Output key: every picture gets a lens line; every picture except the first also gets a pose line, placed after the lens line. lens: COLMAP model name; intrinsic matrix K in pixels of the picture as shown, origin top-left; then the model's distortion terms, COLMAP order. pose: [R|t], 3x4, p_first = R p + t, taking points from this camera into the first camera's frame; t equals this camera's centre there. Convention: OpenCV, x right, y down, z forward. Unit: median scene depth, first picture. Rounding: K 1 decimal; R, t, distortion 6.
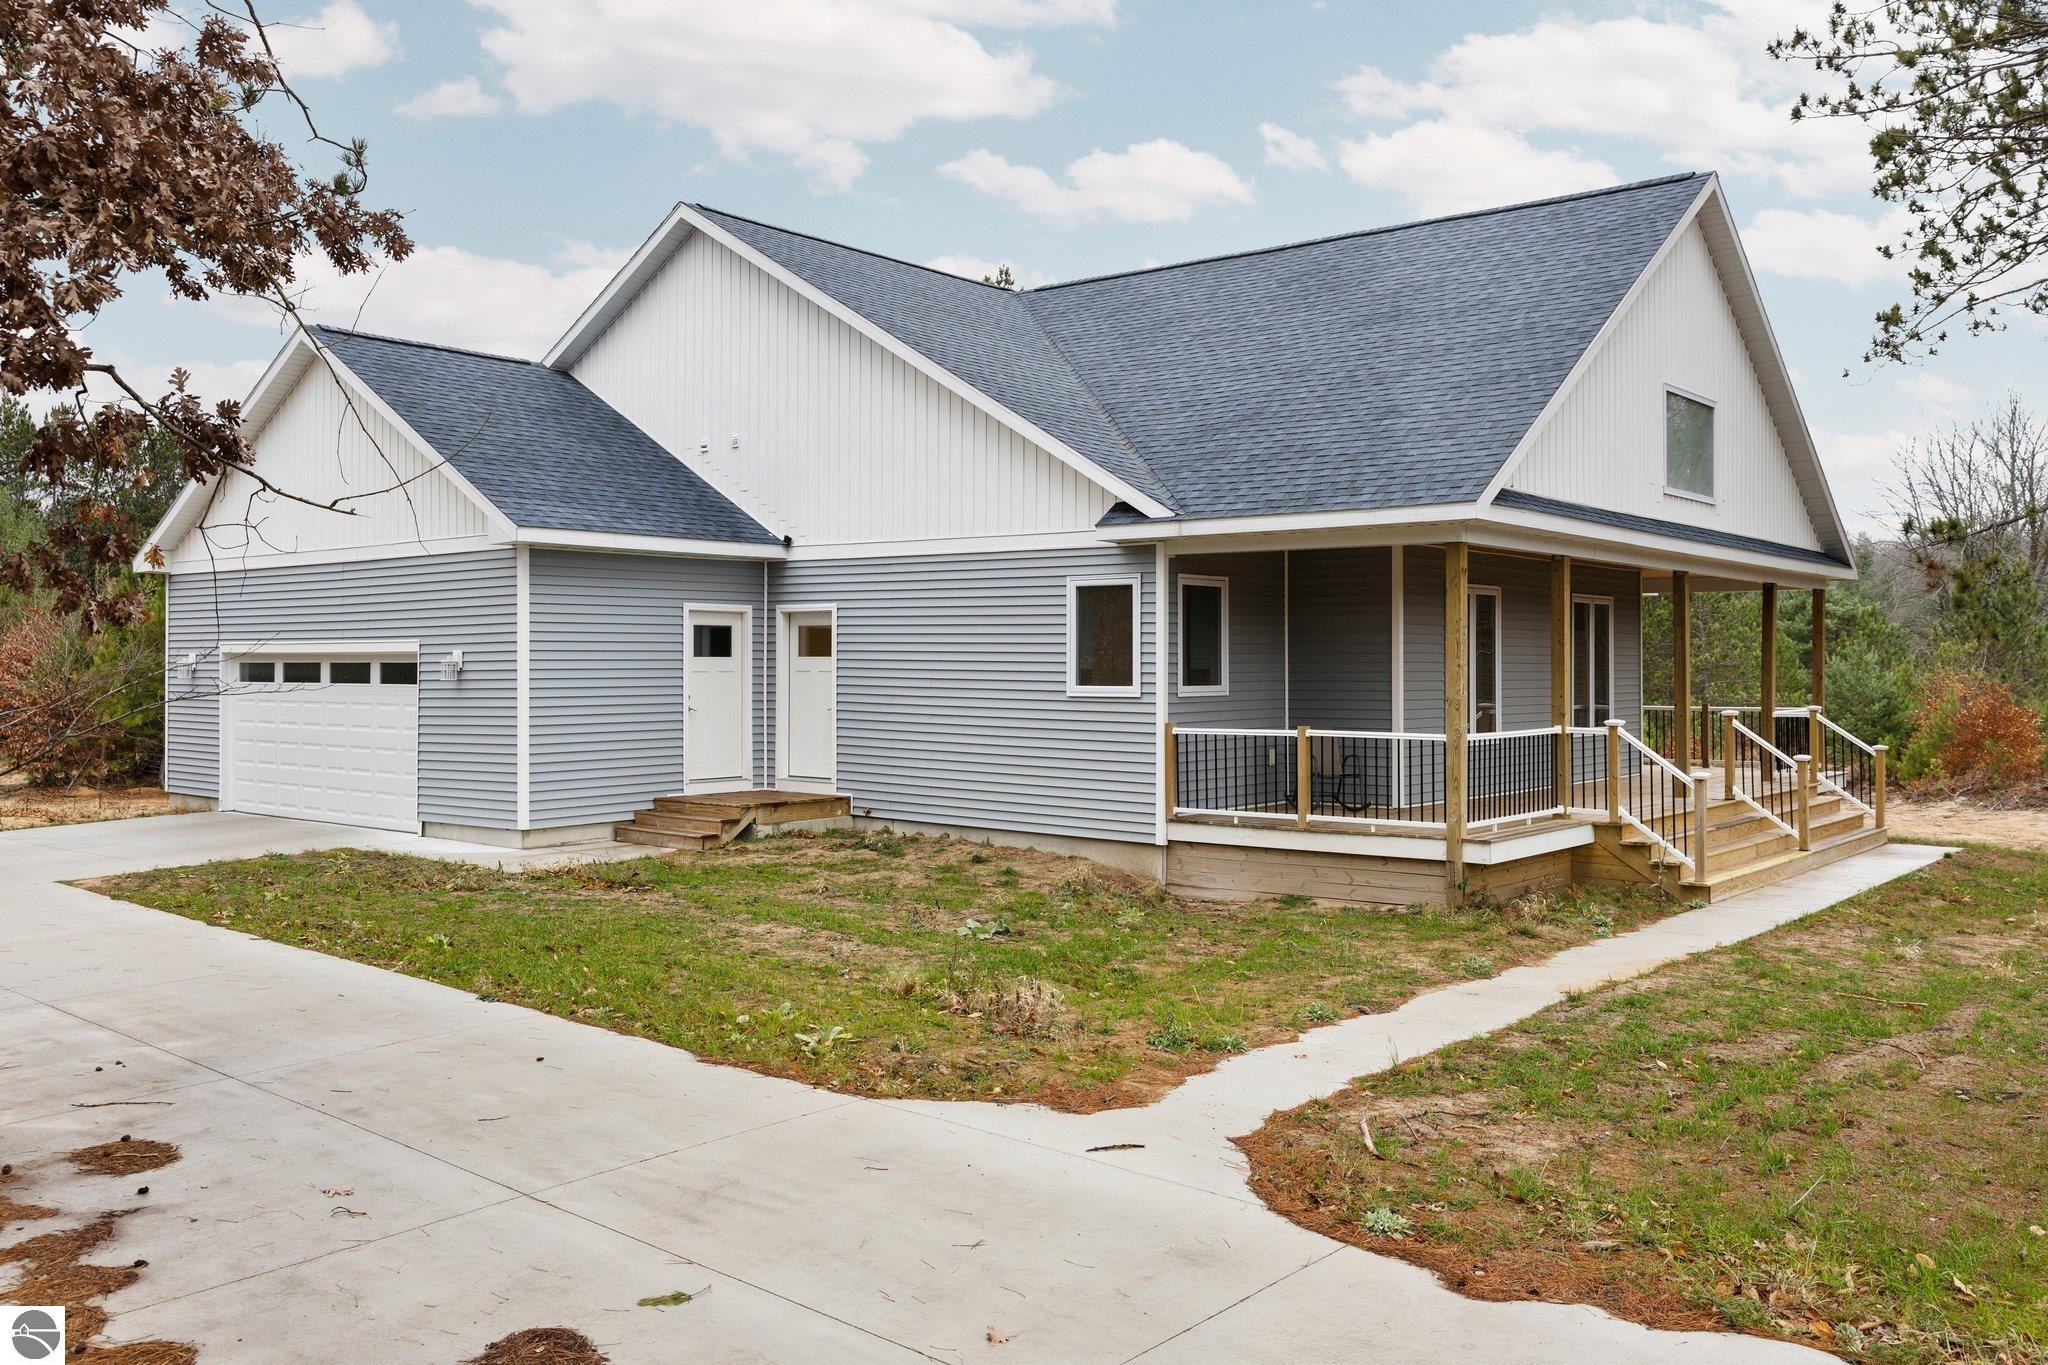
lens RADIAL K [[1625.6, 0, 1024.0], [0, 1625.6, 682.5], [0, 0, 1]] dist [0.004159, 0.000758]
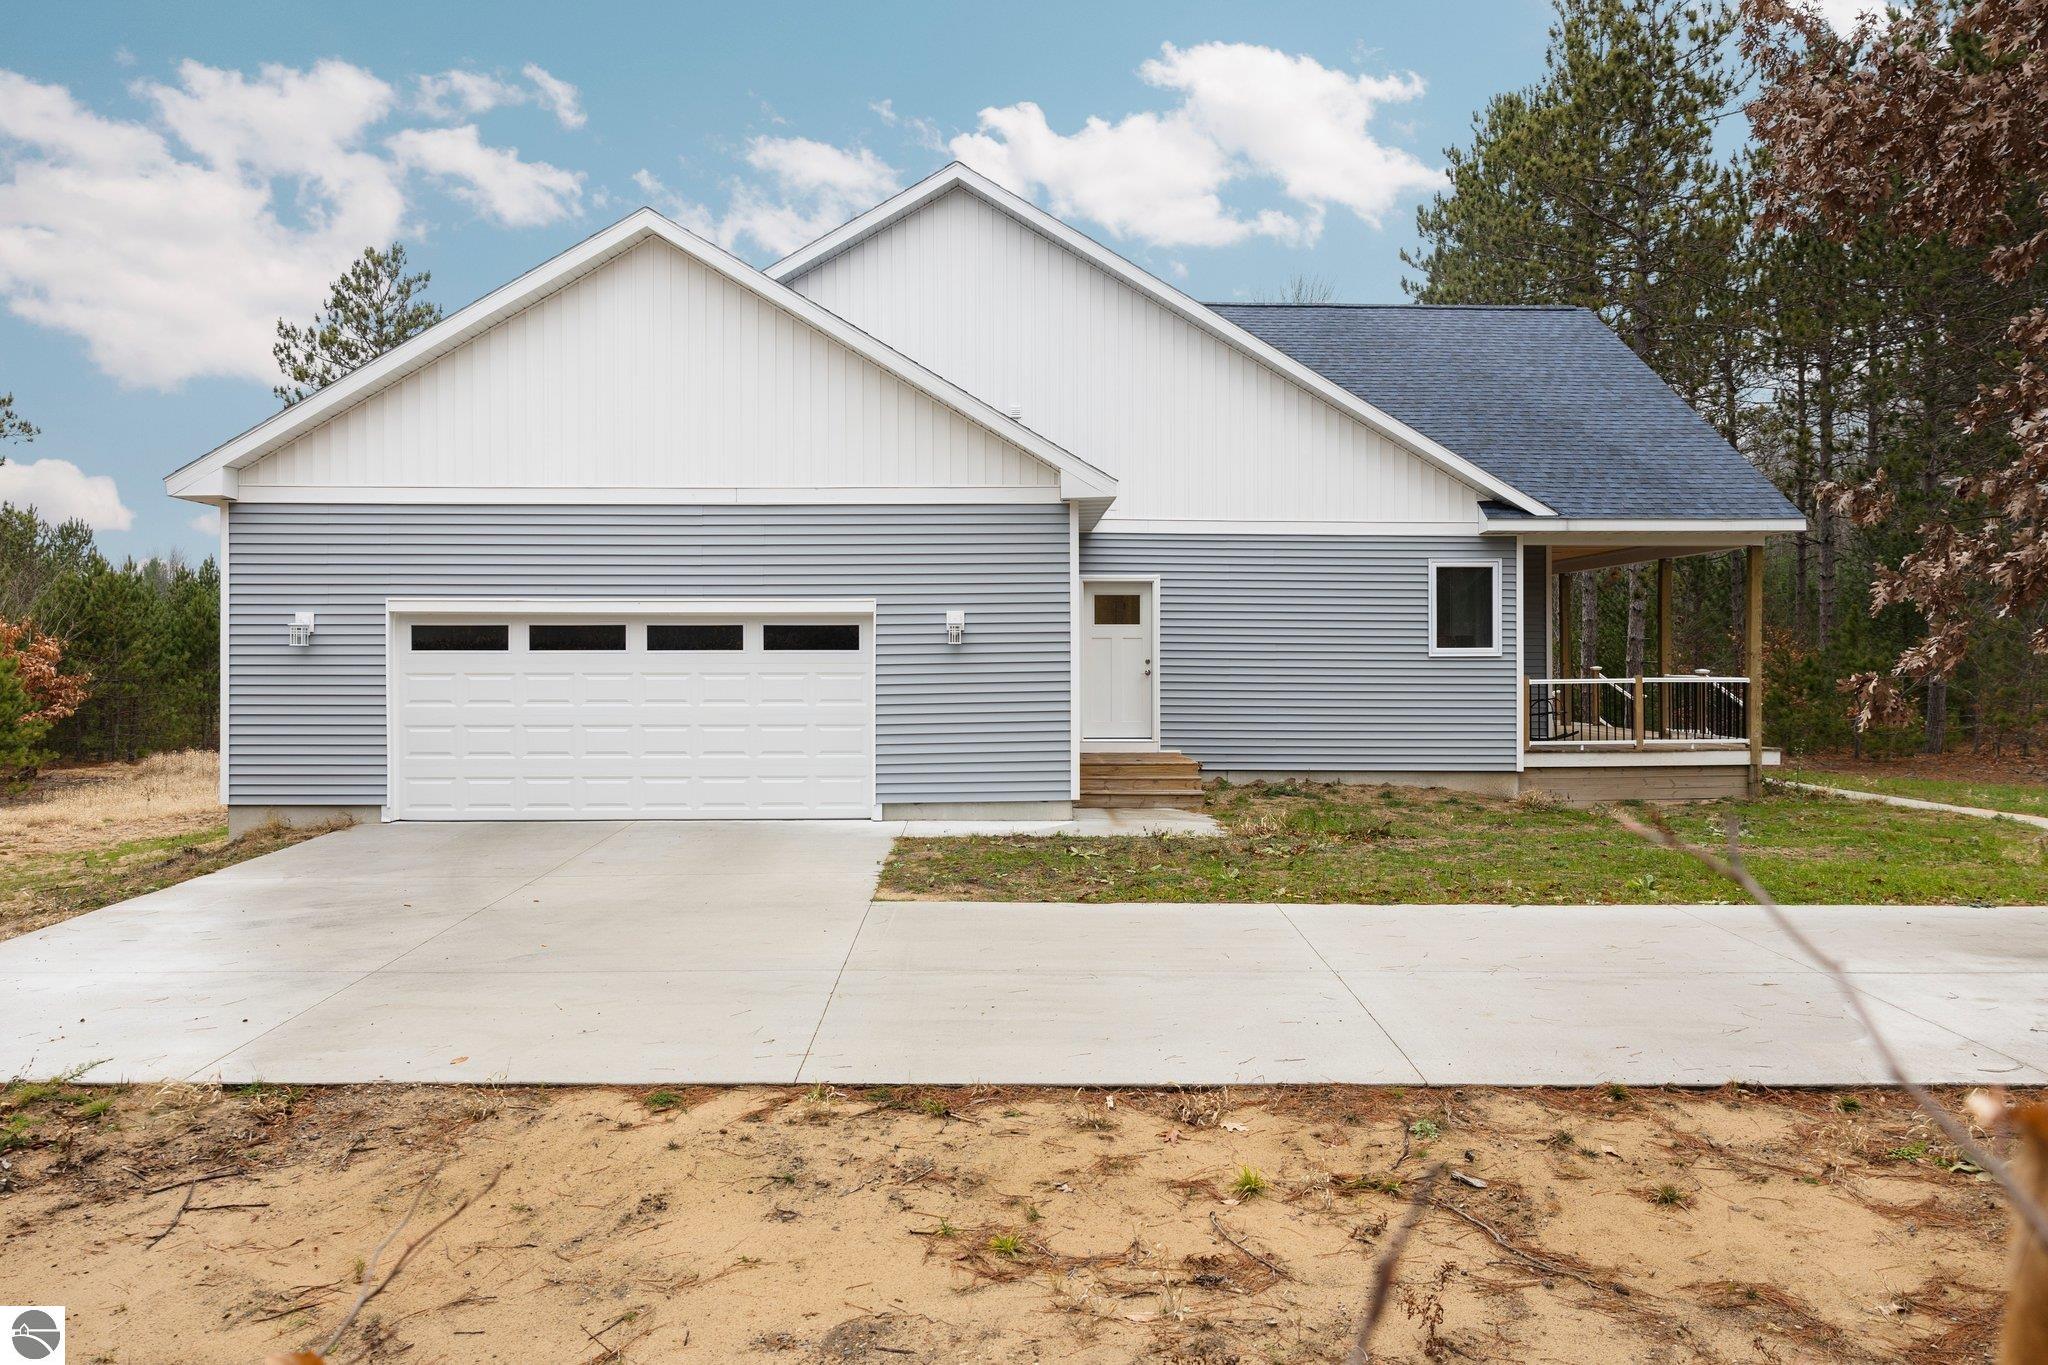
lens RADIAL K [[1381.9, 0, 1024.0], [0, 1381.9, 682.5], [0, 0, 1]] dist [-0.001398, -0.000090]
pose [[0.754458, -0.017031, 0.656127, -0.917170], [0.009146, 0.999839, 0.015437, 0.009396], [-0.656285, -0.005646, 0.754492, 0.432068]]
